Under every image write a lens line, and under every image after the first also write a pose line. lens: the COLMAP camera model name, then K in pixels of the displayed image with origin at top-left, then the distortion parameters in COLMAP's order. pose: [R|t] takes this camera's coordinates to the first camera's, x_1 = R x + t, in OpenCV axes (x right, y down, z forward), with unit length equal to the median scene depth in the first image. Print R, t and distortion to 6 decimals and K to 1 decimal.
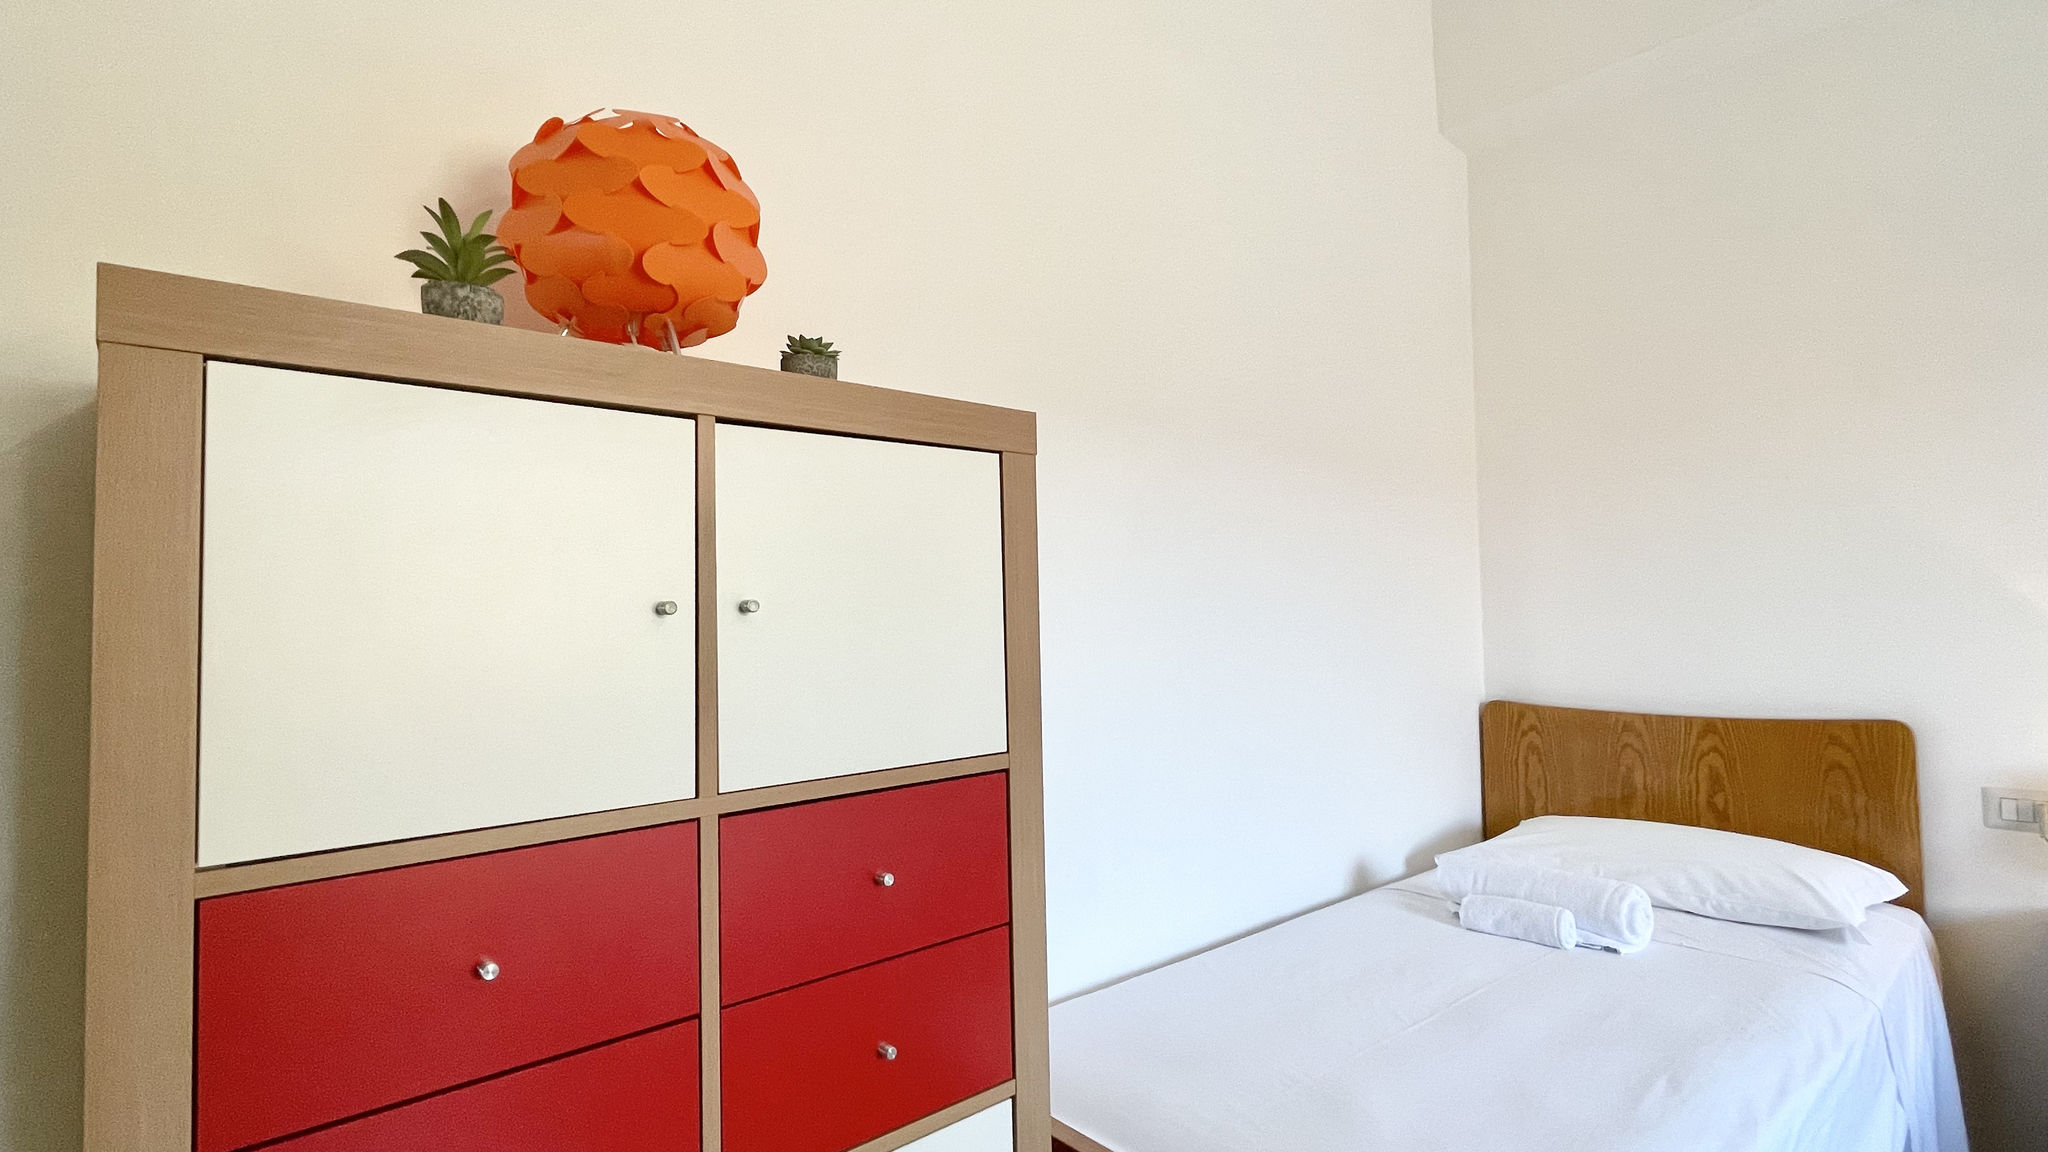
lens RADIAL K [[985.7, 0, 1026.3], [0, 985.7, 572.0], [0, 0, 1]] dist [0.006476, -0.000048]
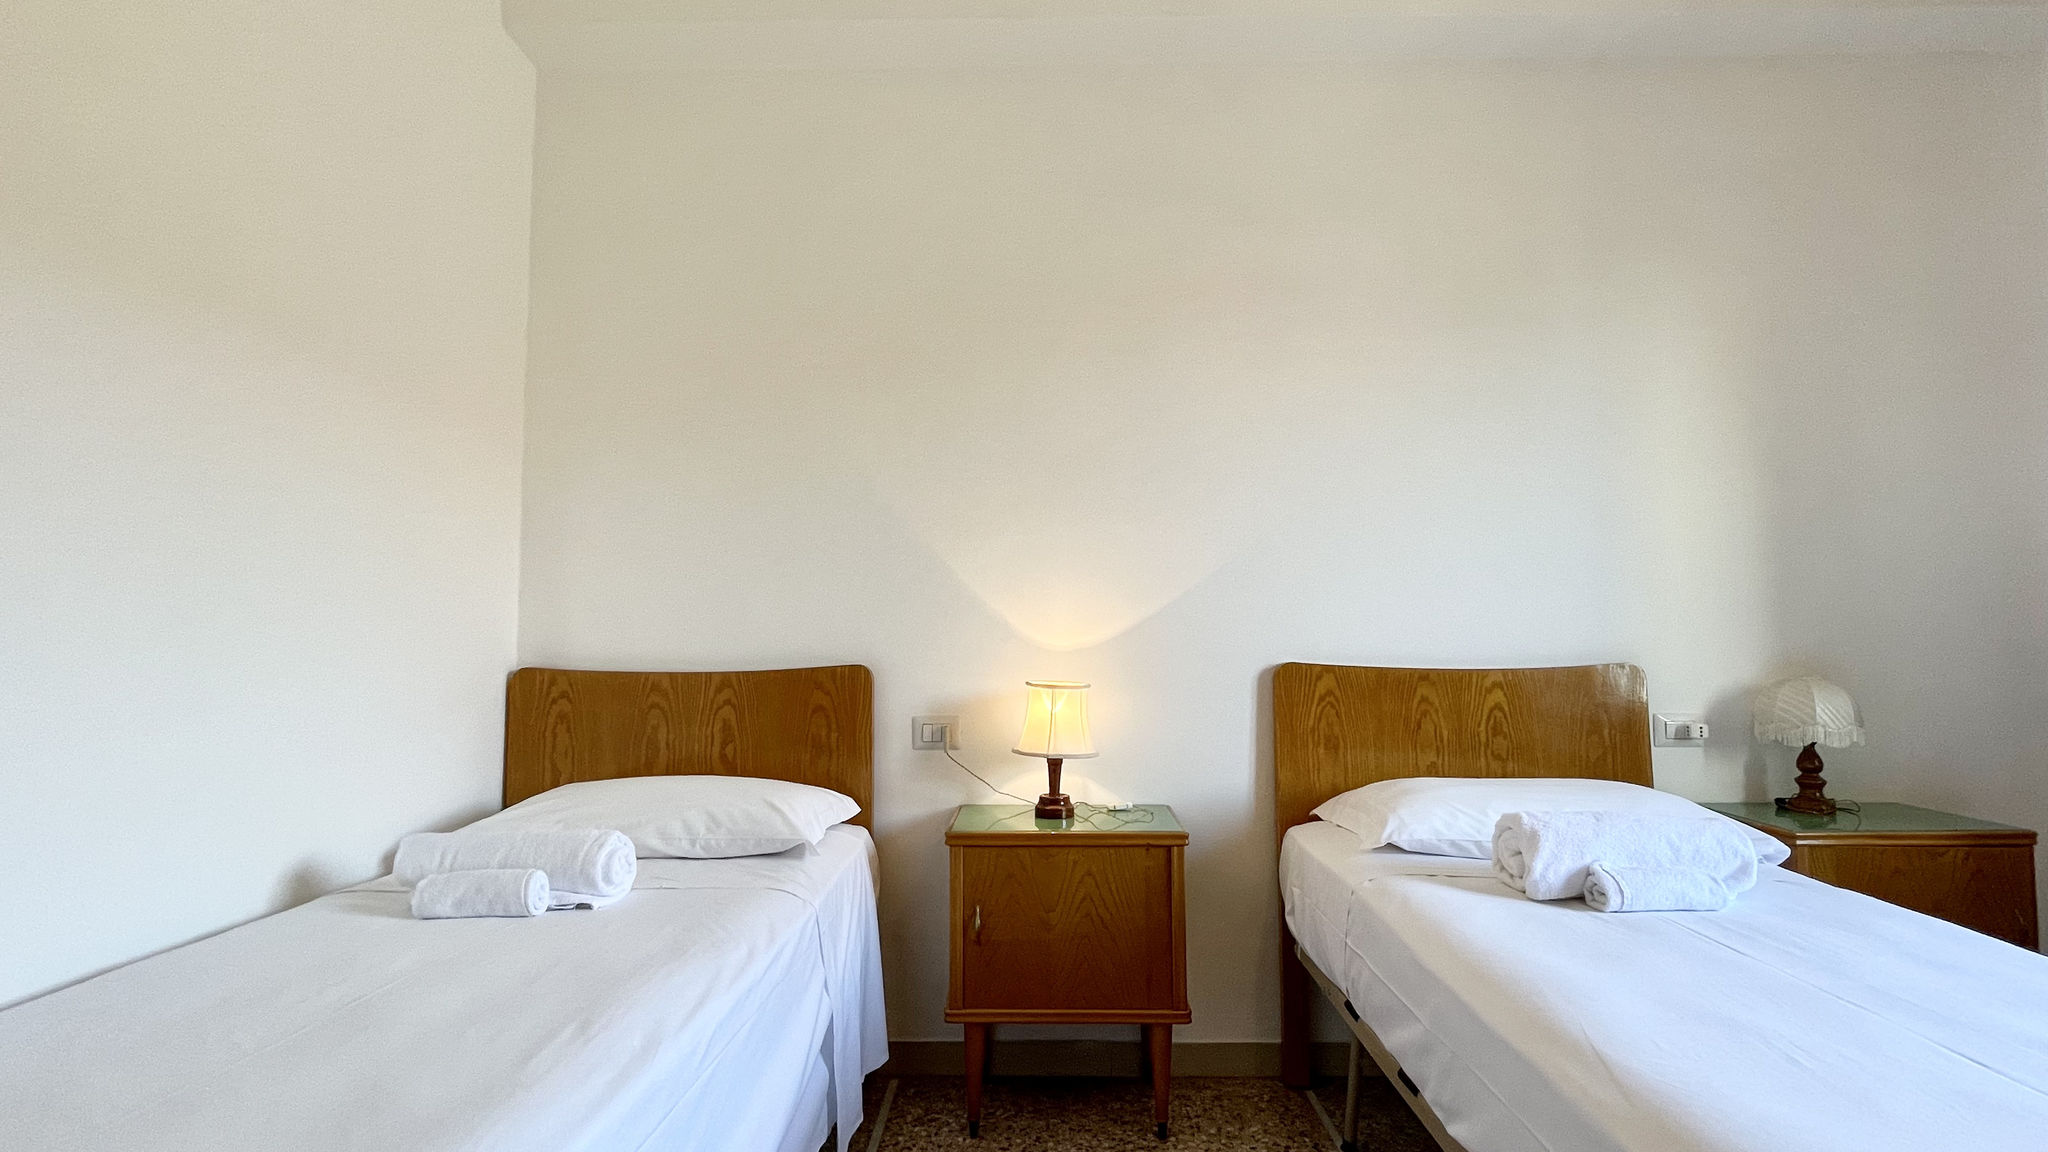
lens RADIAL K [[985.7, 0, 1023.1], [0, 985.7, 575.6], [0, 0, 1]] dist [0.006476, -0.000048]
pose [[0.677675, 0.056098, 0.733219, 0.160601], [-0.039473, 0.998423, -0.039906, 0.087805], [-0.734302, -0.001899, 0.678821, 0.080384]]
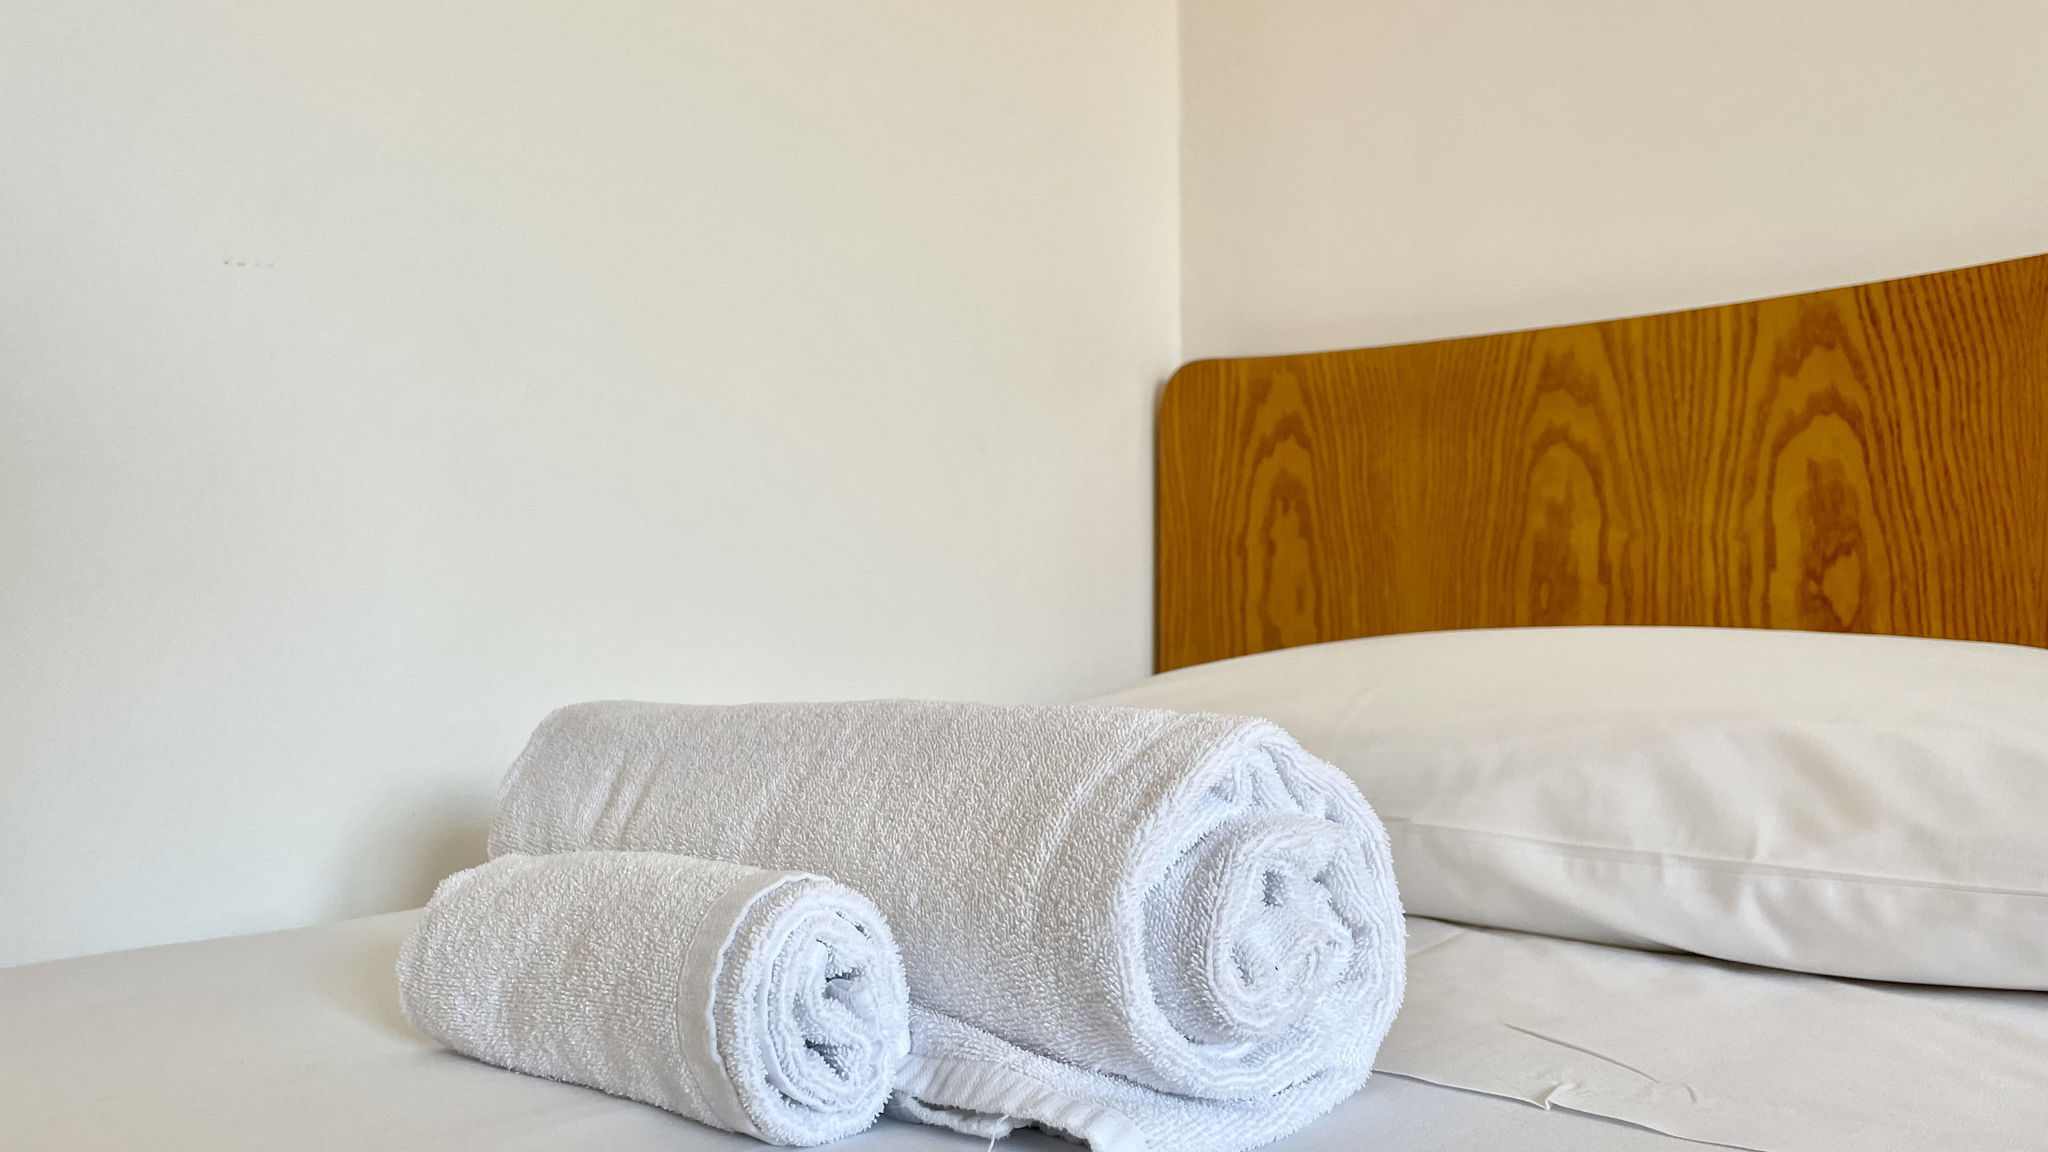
lens RADIAL K [[1601.3, 0, 1014.9], [0, 1601.3, 555.4], [0, 0, 1]] dist [0.078334, -0.072873]
pose [[0.993579, 0.010971, 0.112608, 0.487209], [-0.011806, 0.999908, 0.006748, 0.256942], [-0.112524, -0.008034, 0.993617, 0.667208]]
